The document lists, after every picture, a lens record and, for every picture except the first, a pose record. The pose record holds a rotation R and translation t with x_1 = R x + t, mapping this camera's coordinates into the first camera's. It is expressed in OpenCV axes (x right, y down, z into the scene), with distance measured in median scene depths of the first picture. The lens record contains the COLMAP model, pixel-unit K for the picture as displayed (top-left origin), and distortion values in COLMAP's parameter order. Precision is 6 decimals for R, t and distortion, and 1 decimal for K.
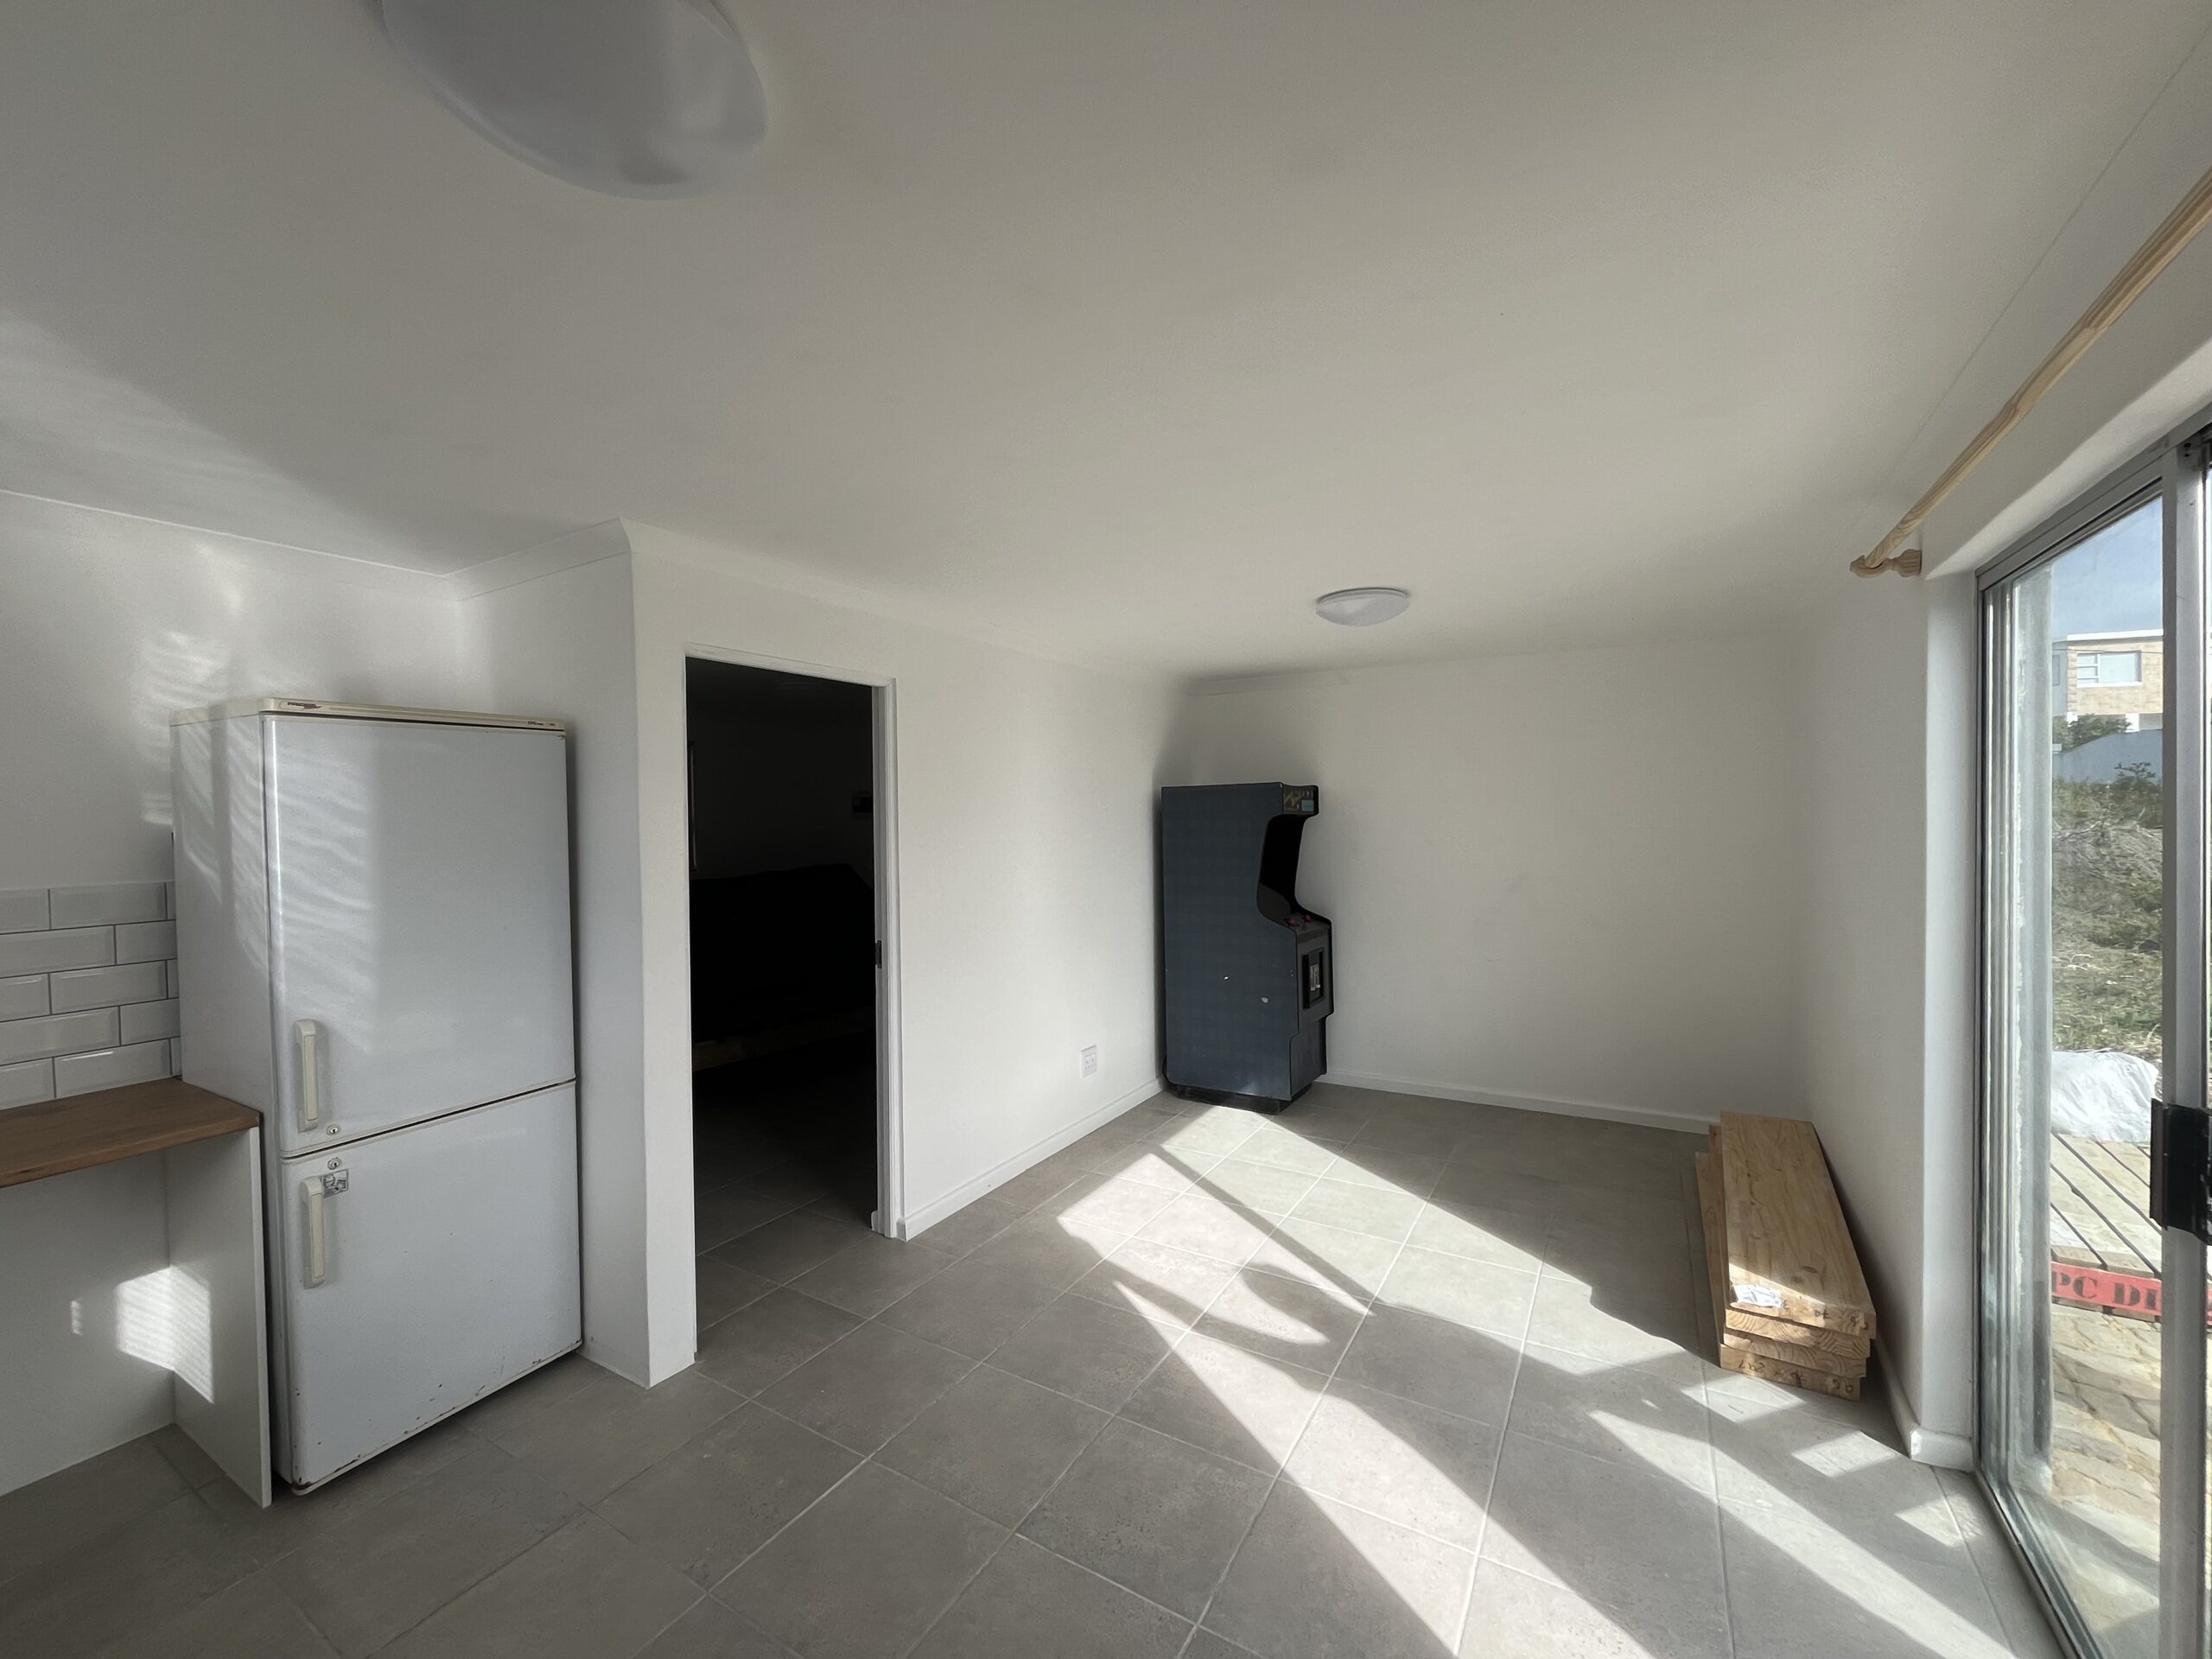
lens RADIAL K [[889.1, 0, 1102.2], [0, 889.1, 827.0], [0, 0, 1]] dist [-0.000138, -0.000163]
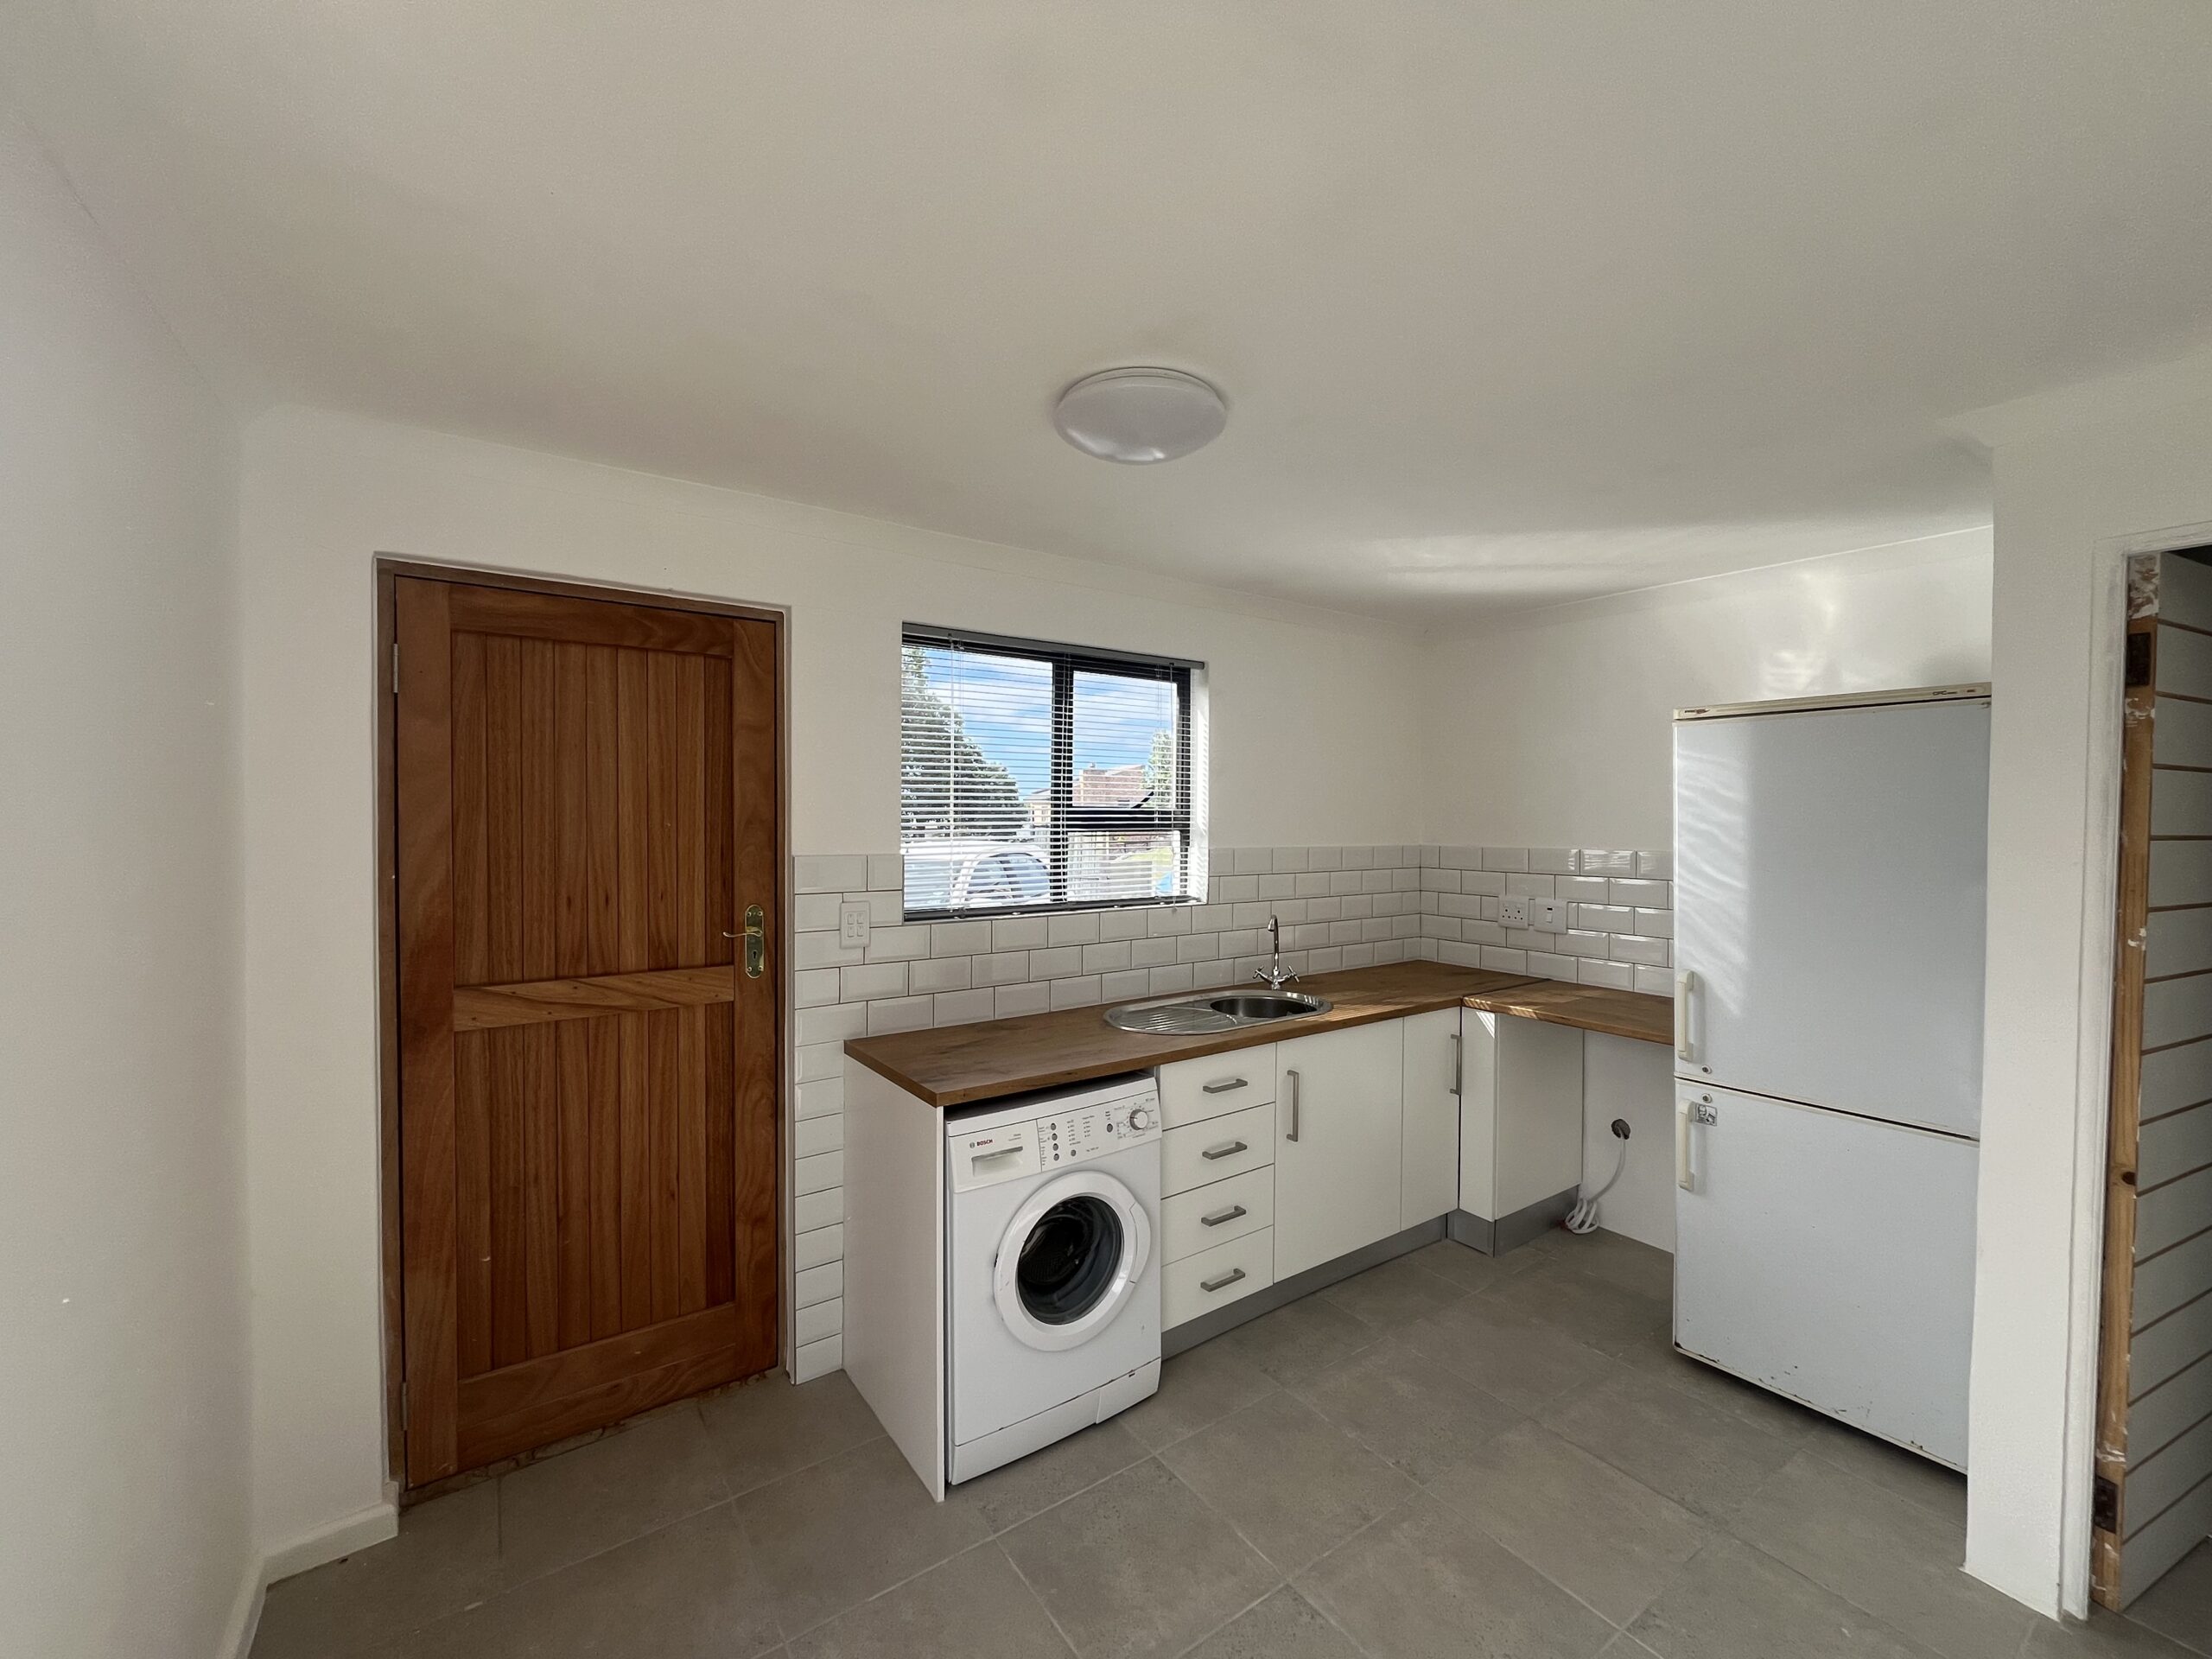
lens RADIAL K [[889.1, 0, 1104.5], [0, 889.1, 830.4], [0, 0, 1]] dist [-0.000138, -0.000163]
pose [[-0.408085, 0.033026, -0.912346, 0.522900], [-0.009277, 0.999144, 0.040318, -0.016641], [0.912897, 0.024917, -0.407429, 0.734844]]
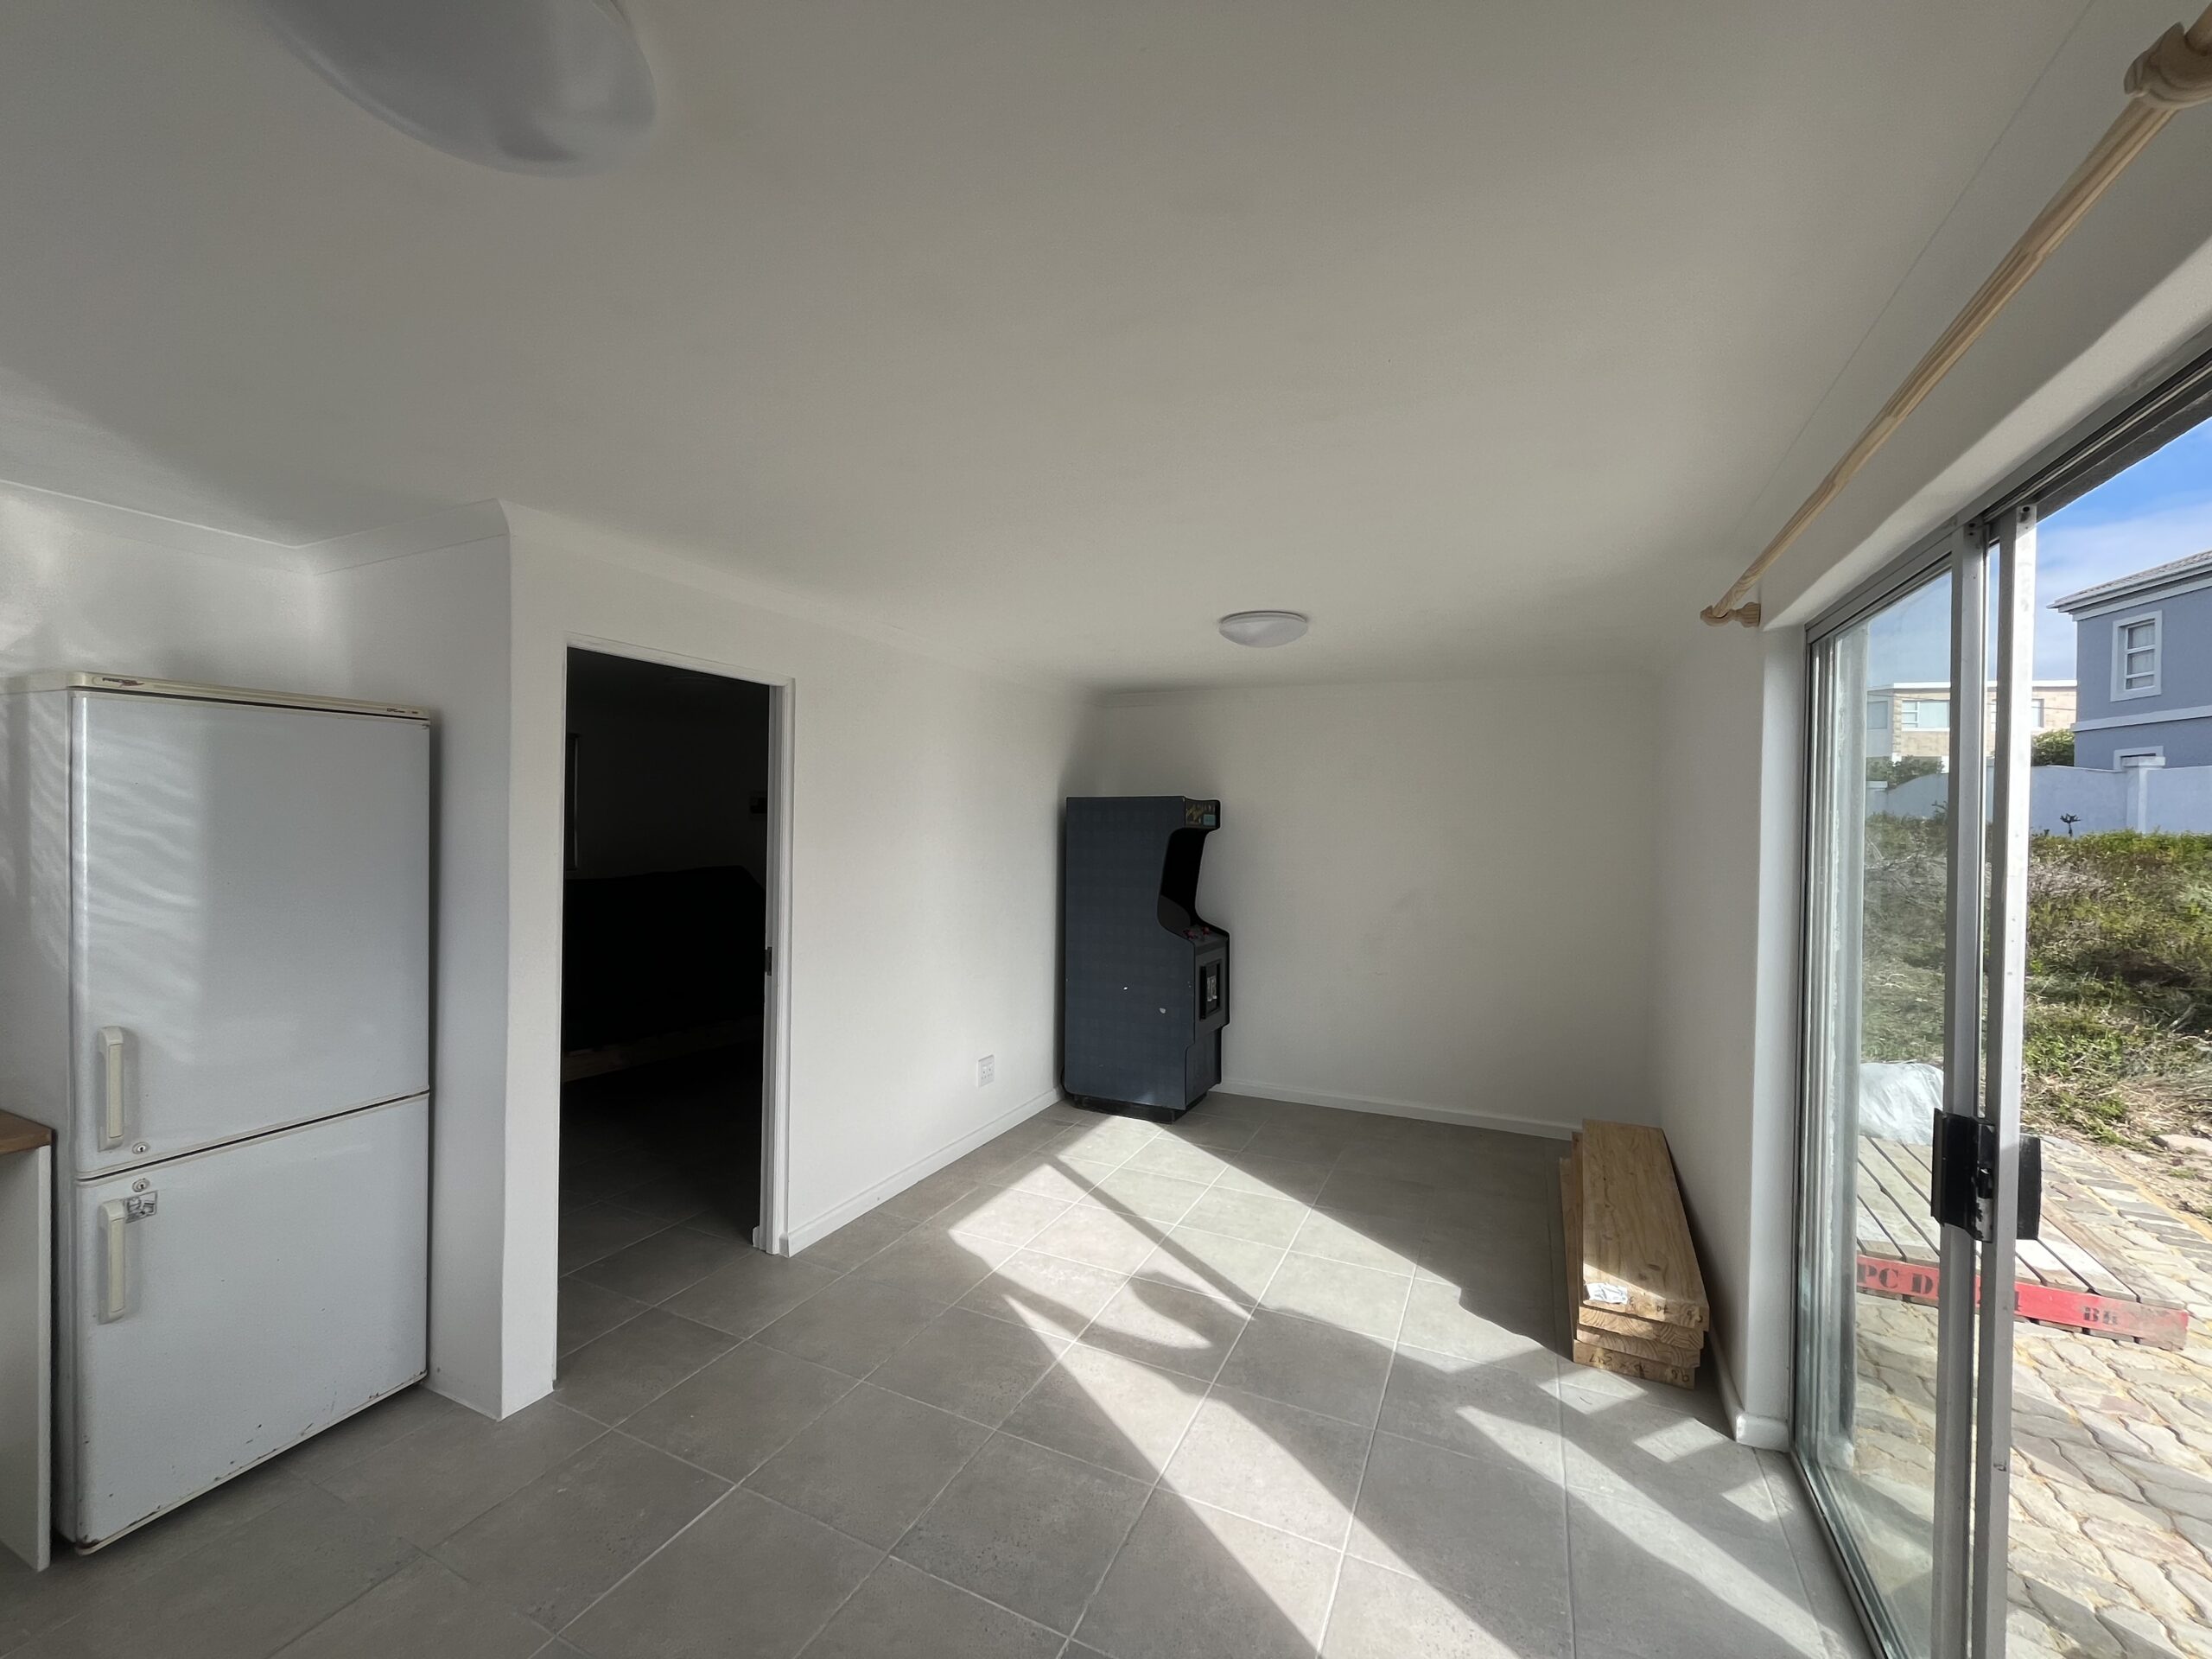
lens RADIAL K [[889.1, 0, 1105.8], [0, 889.1, 824.9], [0, 0, 1]] dist [-0.000138, -0.000163]
pose [[0.994841, 0.027064, 0.097770, 0.020243], [-0.026127, 0.999600, -0.010858, -0.006047], [-0.098024, 0.008248, 0.995150, -0.005619]]
